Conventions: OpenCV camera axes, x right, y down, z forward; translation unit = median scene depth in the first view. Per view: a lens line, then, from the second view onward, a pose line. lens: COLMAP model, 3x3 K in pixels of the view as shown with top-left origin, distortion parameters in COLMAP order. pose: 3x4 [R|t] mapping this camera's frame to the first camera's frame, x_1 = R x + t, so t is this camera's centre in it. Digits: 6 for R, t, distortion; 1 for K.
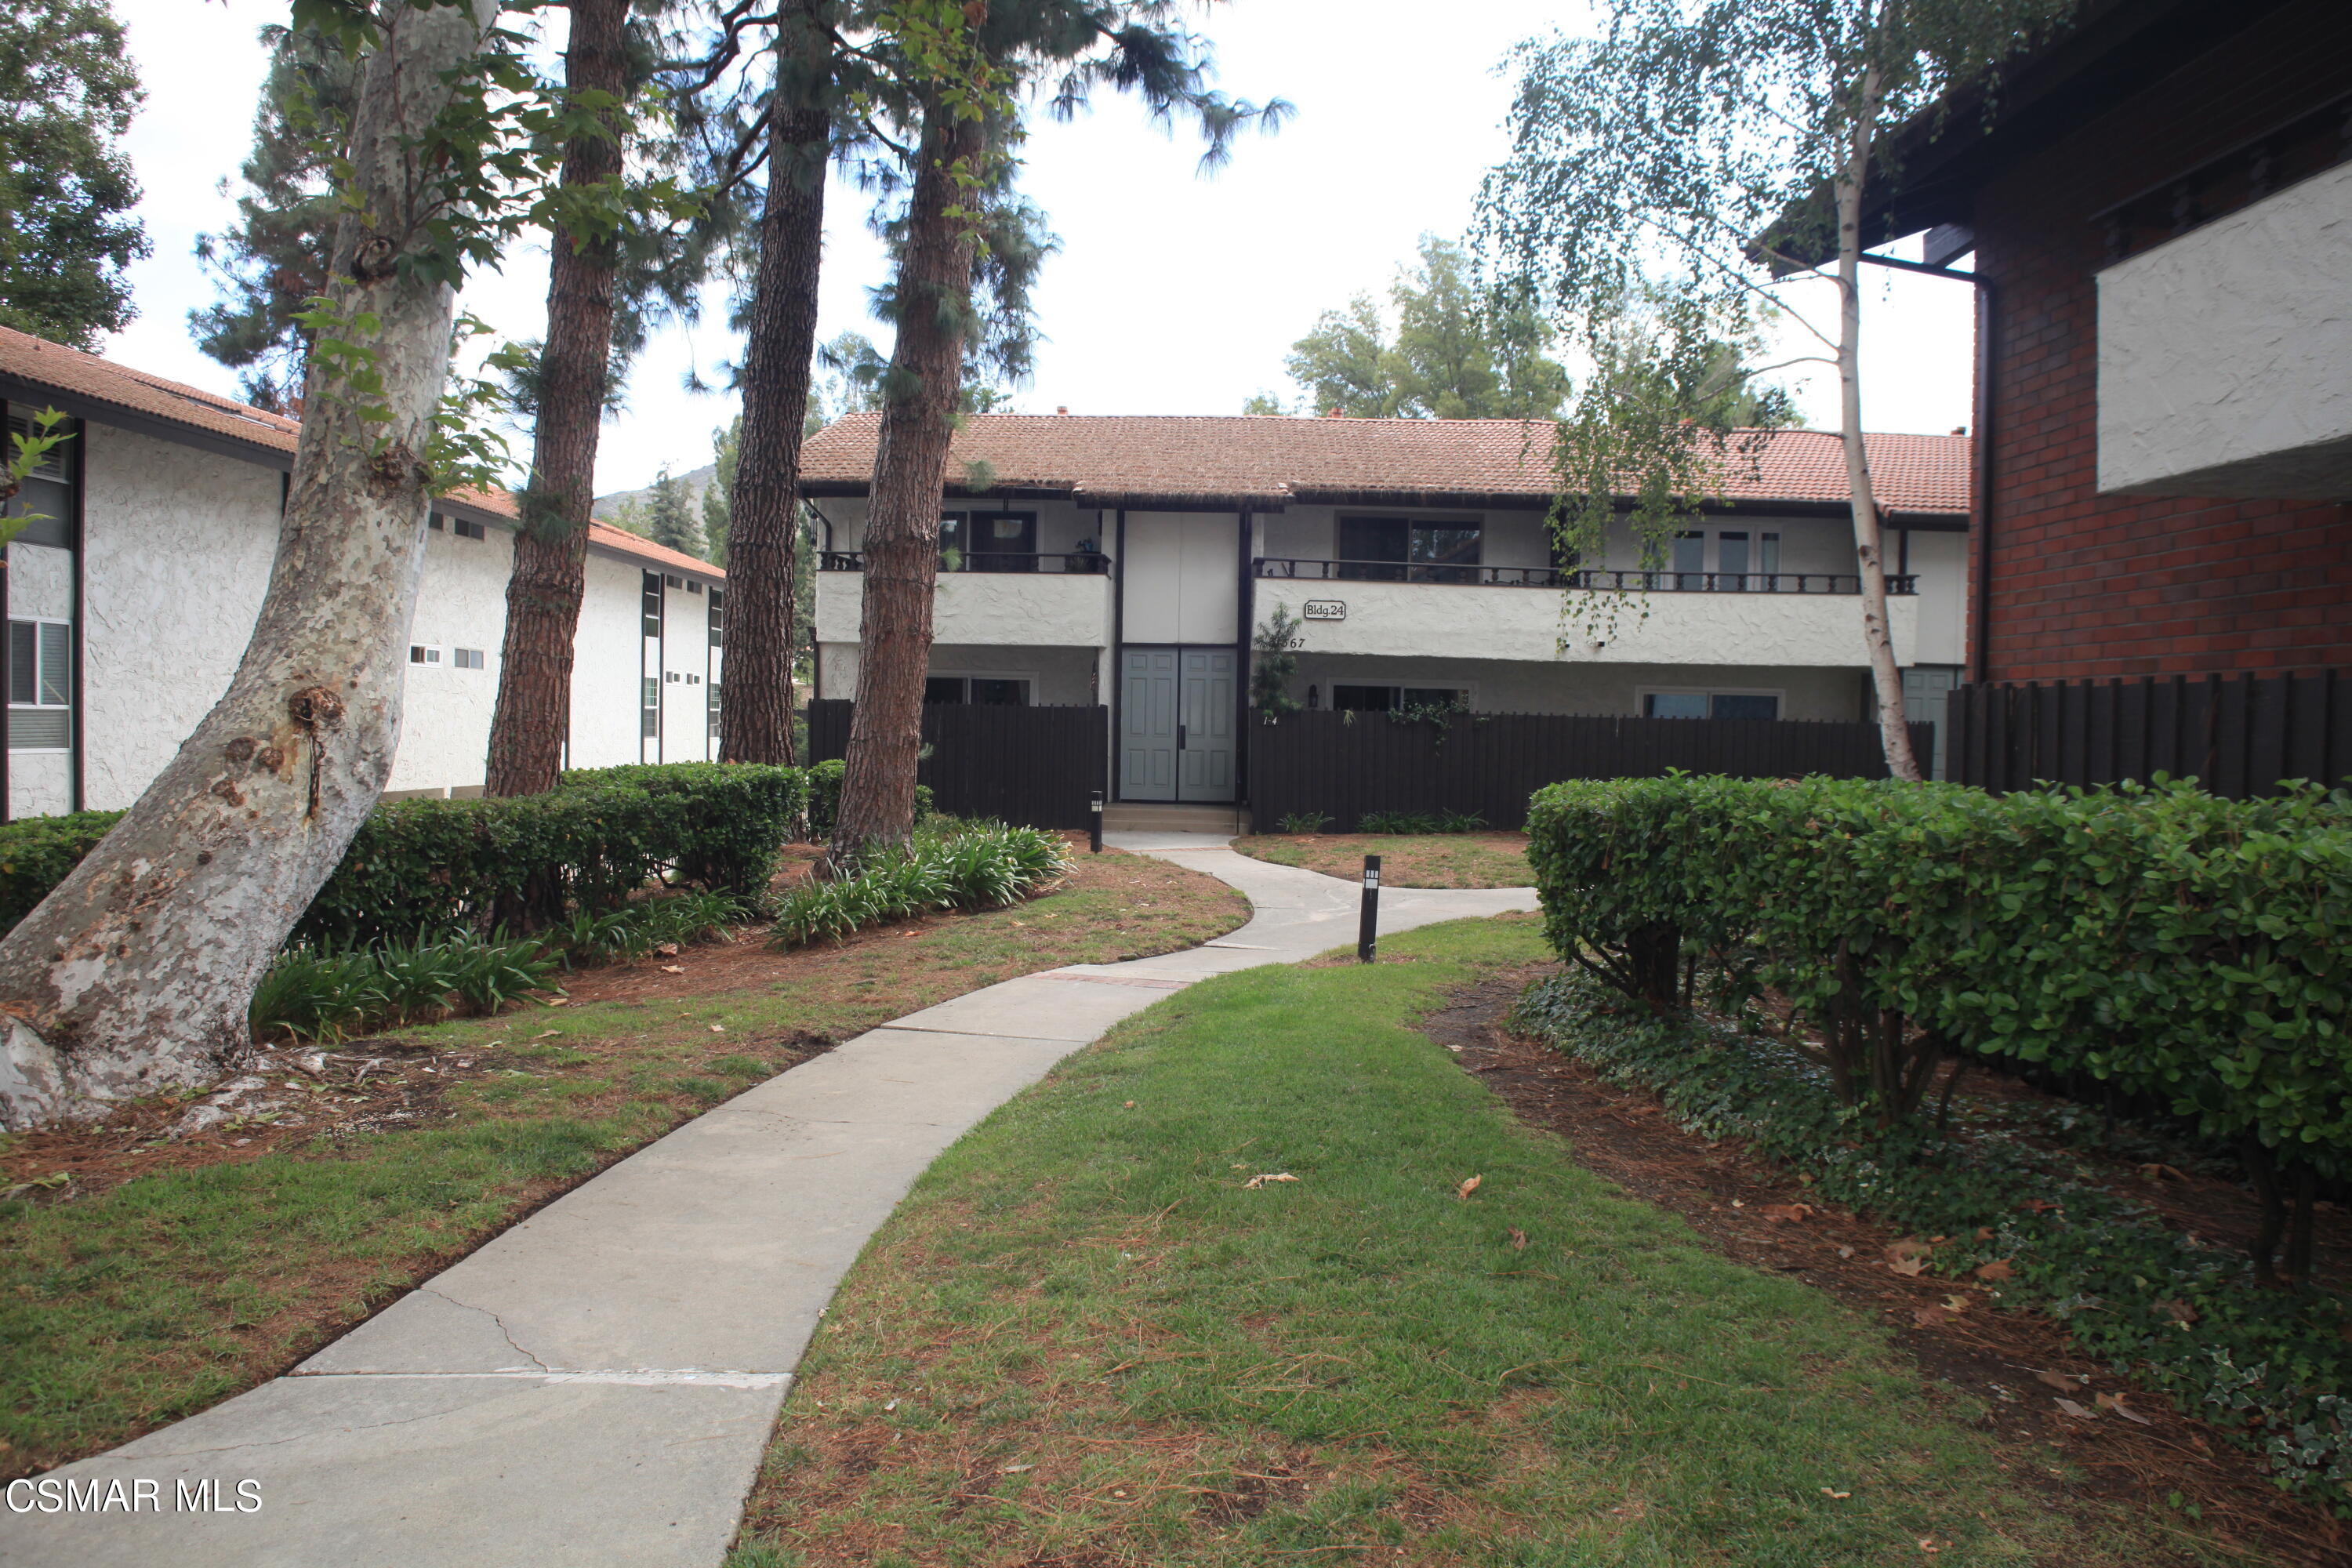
lens RADIAL K [[1497.8, 0, 1175.6], [0, 1497.8, 786.9], [0, 0, 1]] dist [-0.105310, 0.057308]
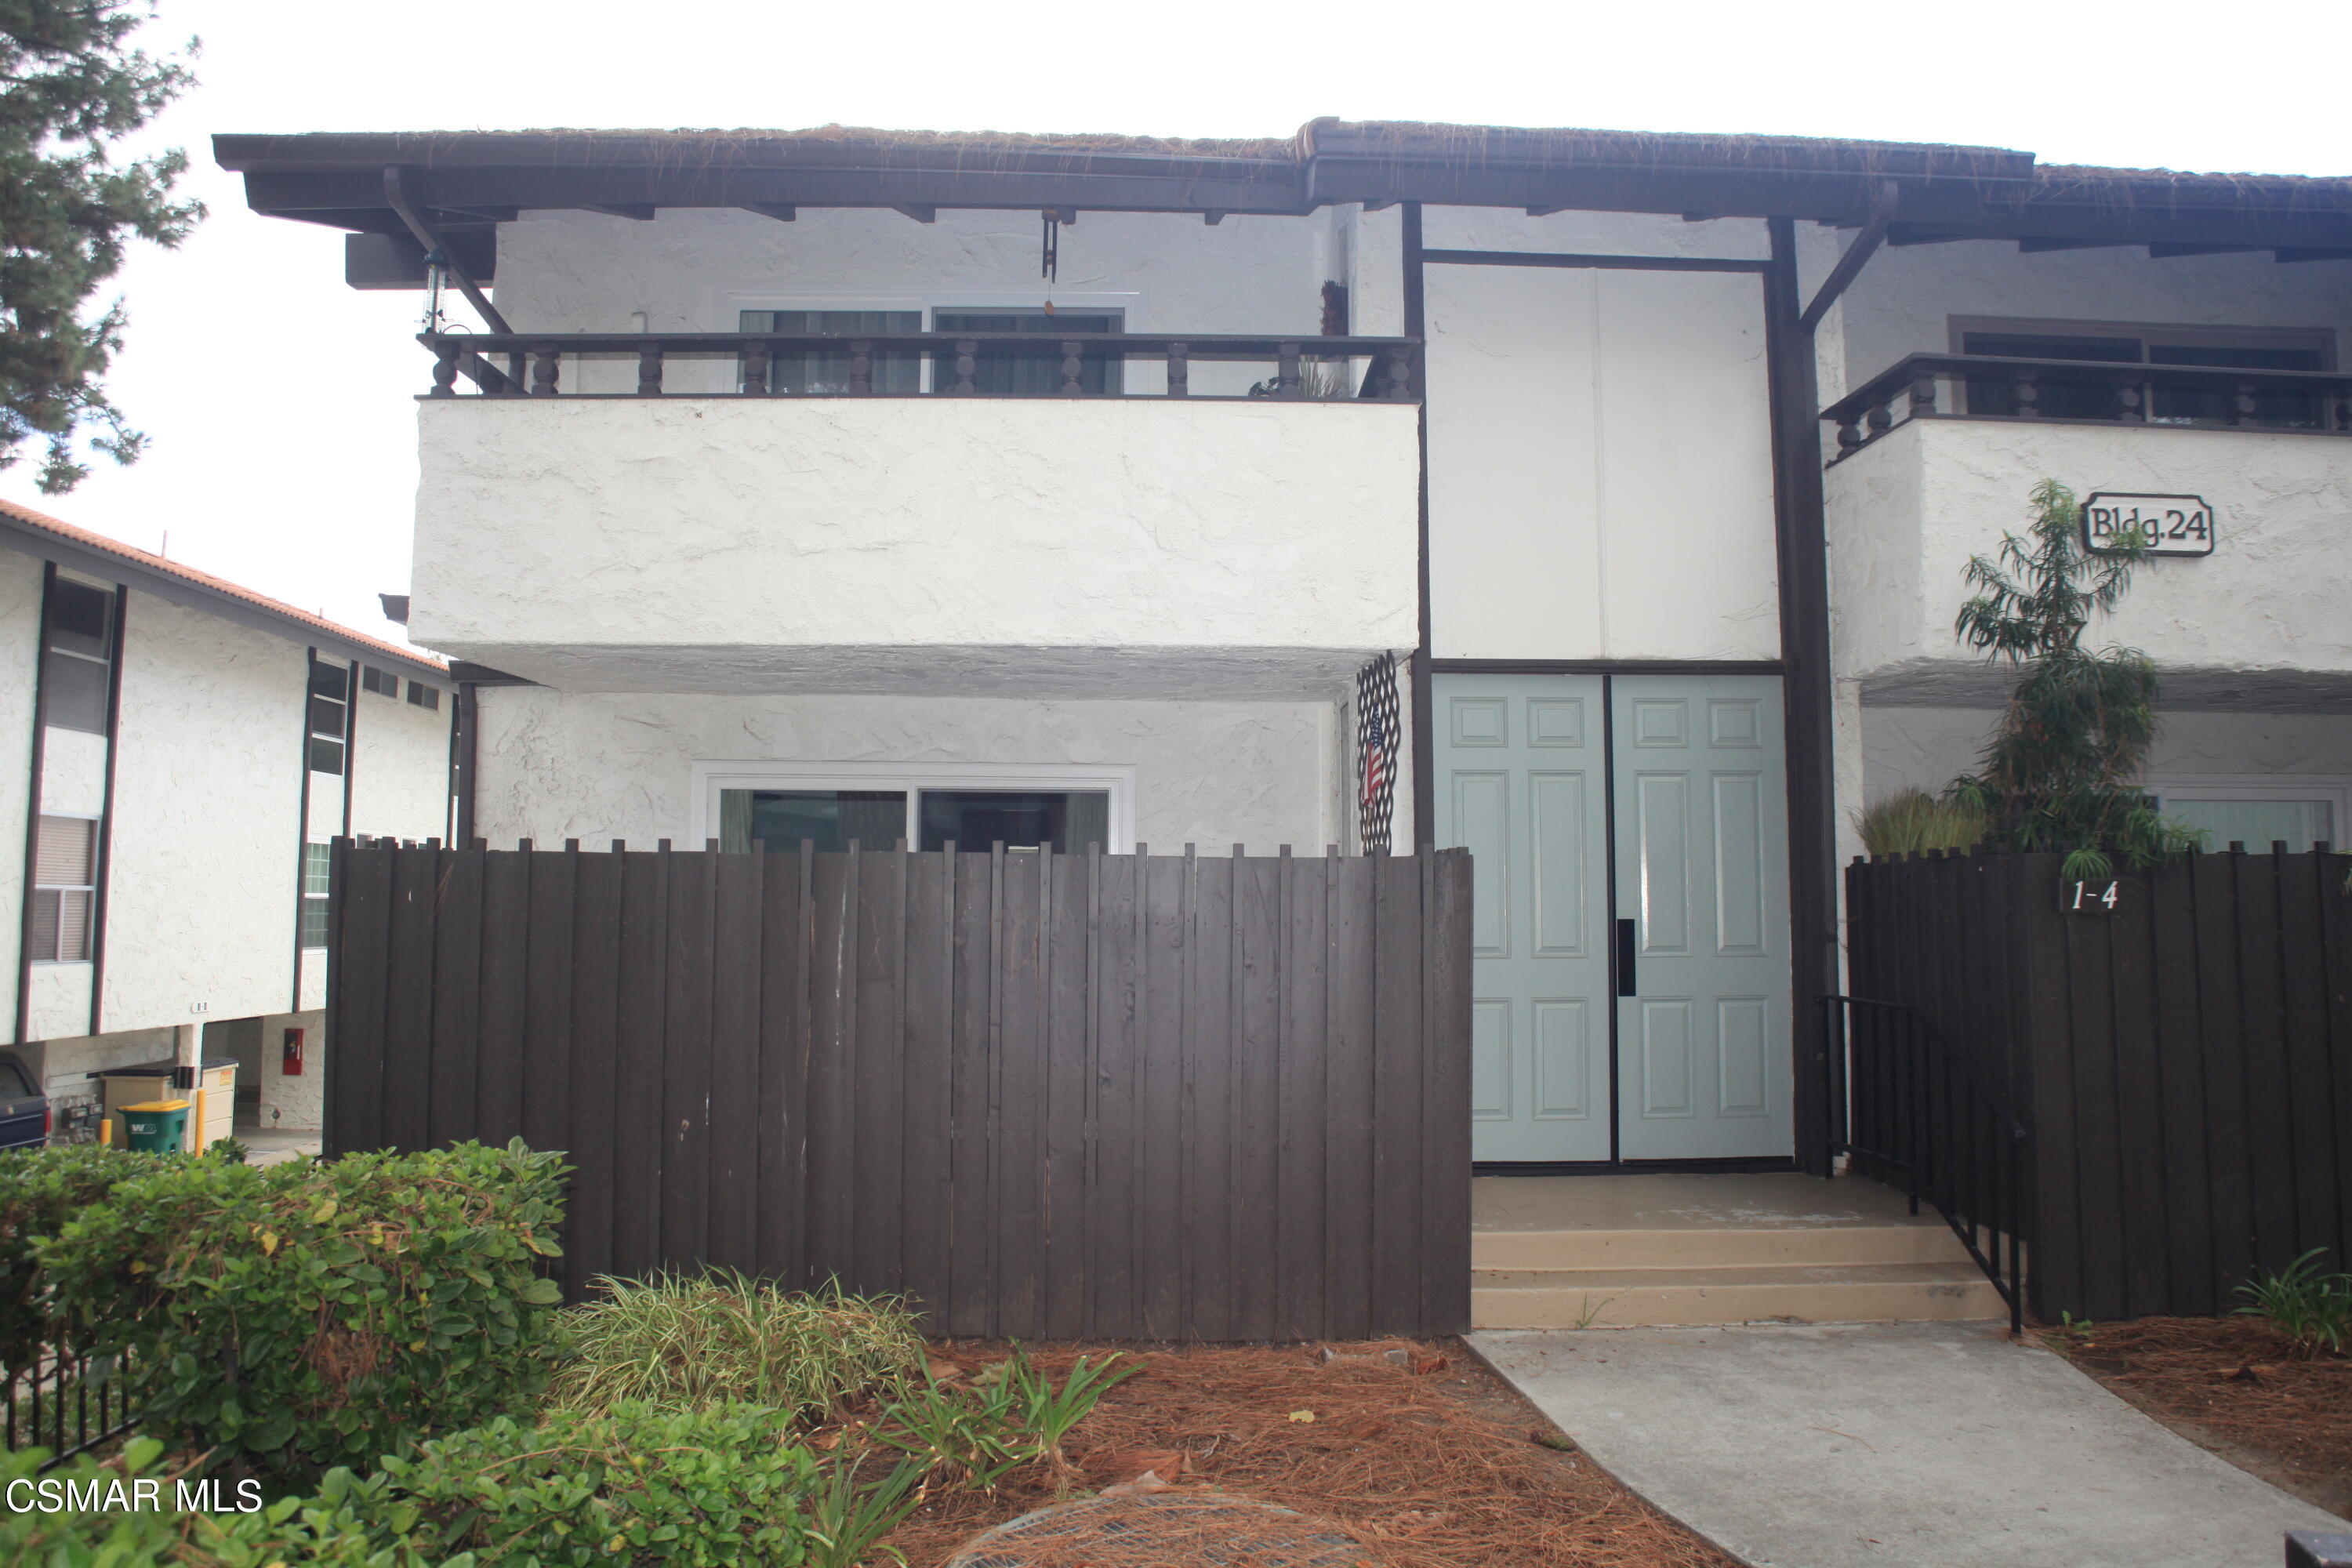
lens RADIAL K [[1527.9, 0, 1175.0], [0, 1527.9, 789.0], [0, 0, 1]] dist [-0.105855, 0.061217]
pose [[0.997474, -0.011794, 0.070043, -0.191642], [0.020217, 0.992471, -0.120801, -0.054211], [-0.068091, 0.121912, 0.990203, 1.183410]]
